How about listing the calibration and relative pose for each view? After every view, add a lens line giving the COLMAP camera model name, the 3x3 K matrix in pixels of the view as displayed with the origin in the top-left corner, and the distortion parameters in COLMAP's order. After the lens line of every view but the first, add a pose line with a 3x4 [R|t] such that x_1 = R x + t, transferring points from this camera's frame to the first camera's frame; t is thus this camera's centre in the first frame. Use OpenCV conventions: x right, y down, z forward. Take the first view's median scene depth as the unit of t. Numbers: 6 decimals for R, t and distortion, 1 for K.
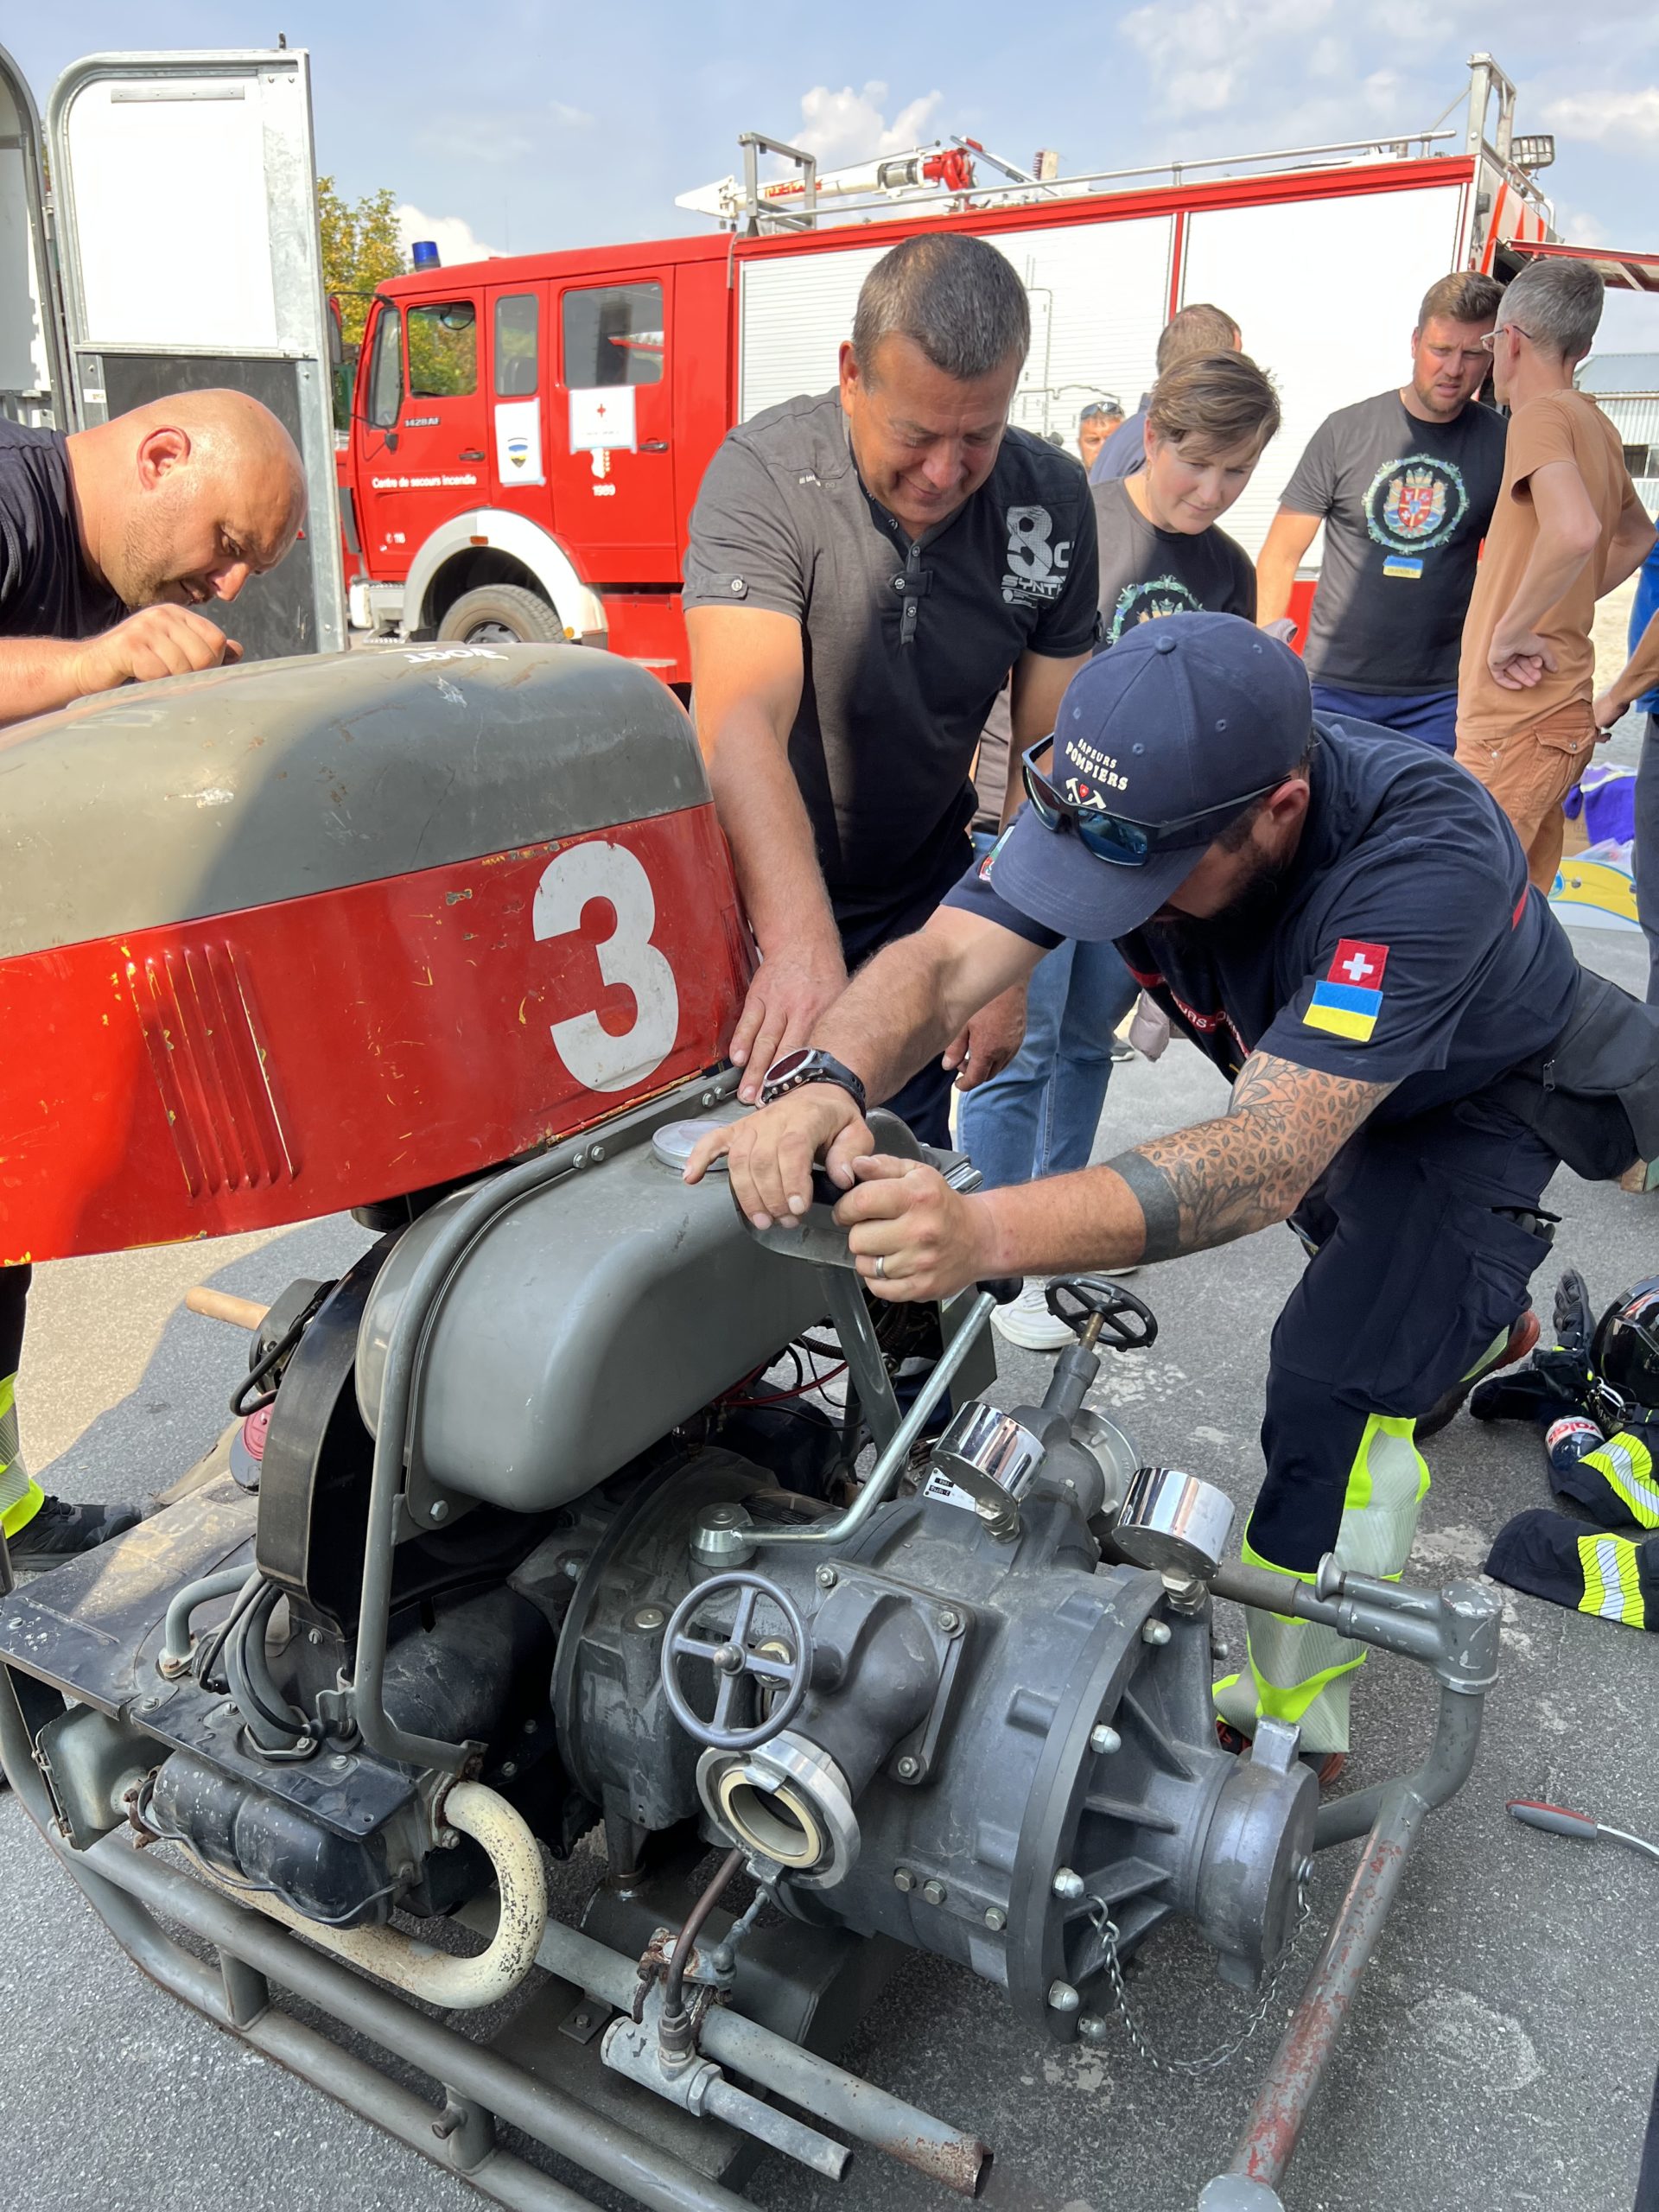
lens RADIAL K [[1783.5, 0, 829.5], [0, 1783.5, 1106.0], [0, 0, 1]] dist [0.031781, -0.029492]
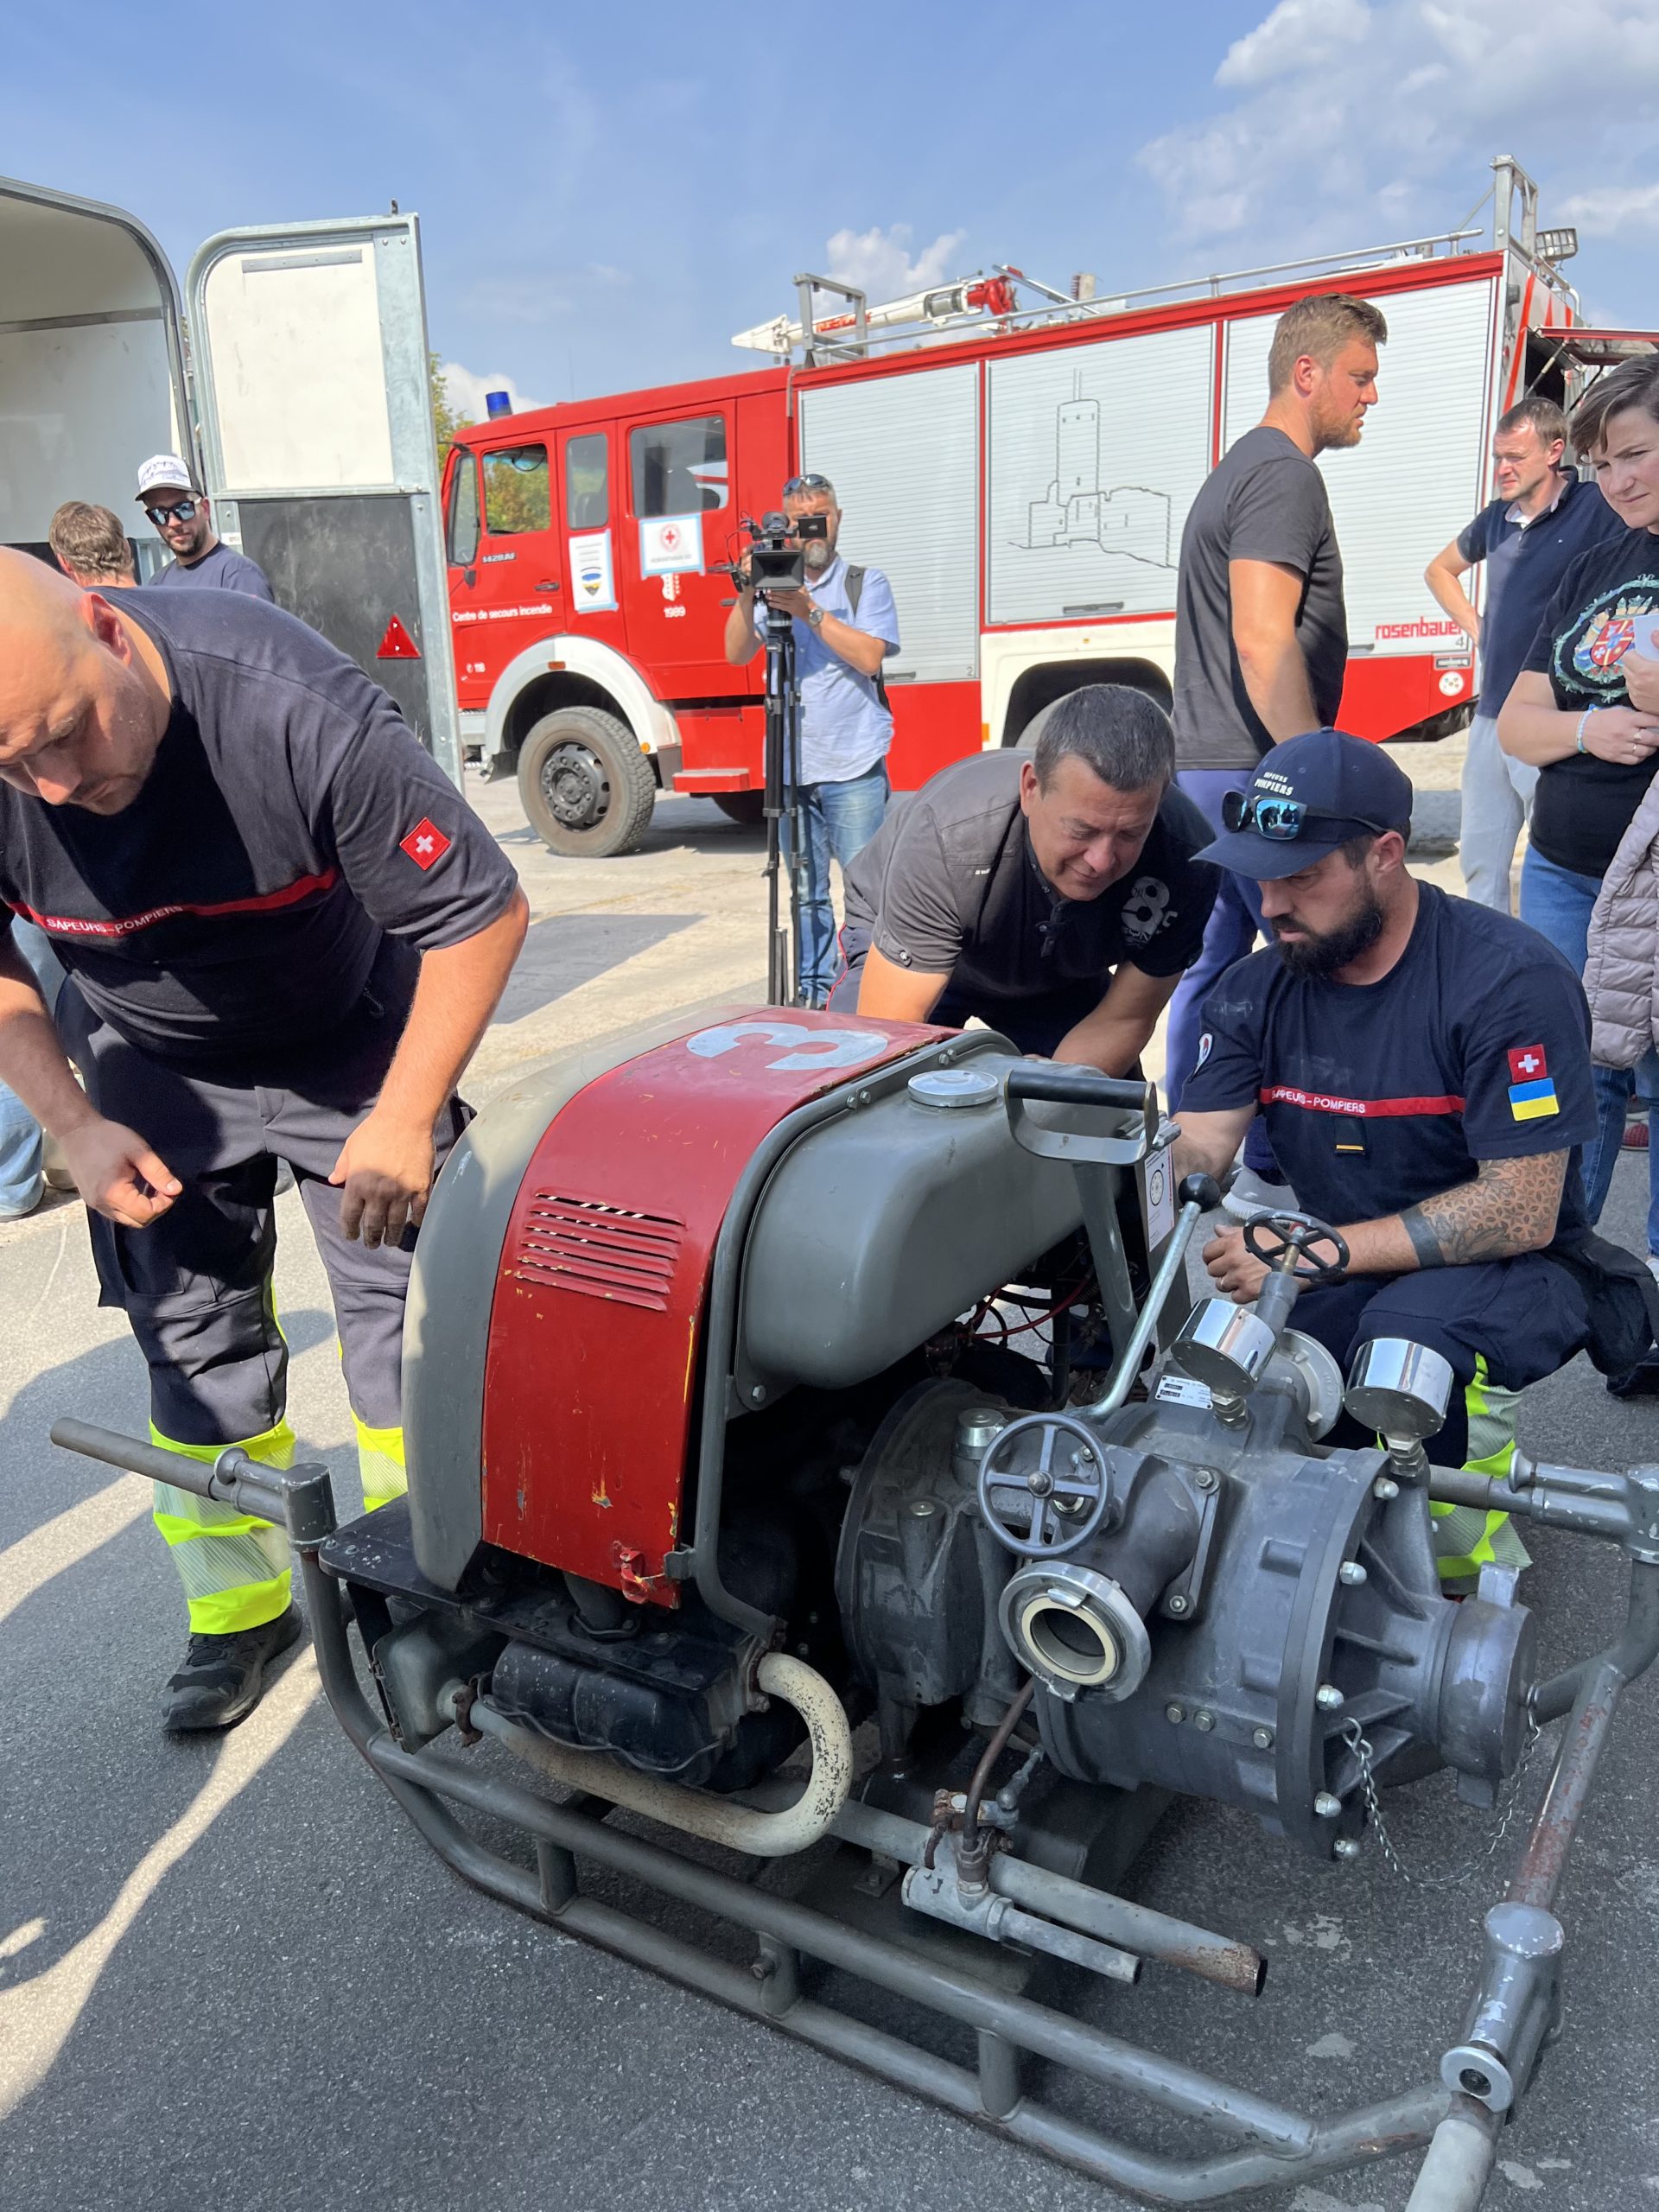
lens RADIAL K [[1774.5, 0, 829.5], [0, 1774.5, 1106.0], [0, 0, 1]] dist [0.011270, 0.005894]
pose [[0.998507, -0.042231, -0.034637, -0.098586], [0.040078, 0.997354, -0.060651, 0.088226], [0.037107, 0.059172, 0.997558, -0.122747]]
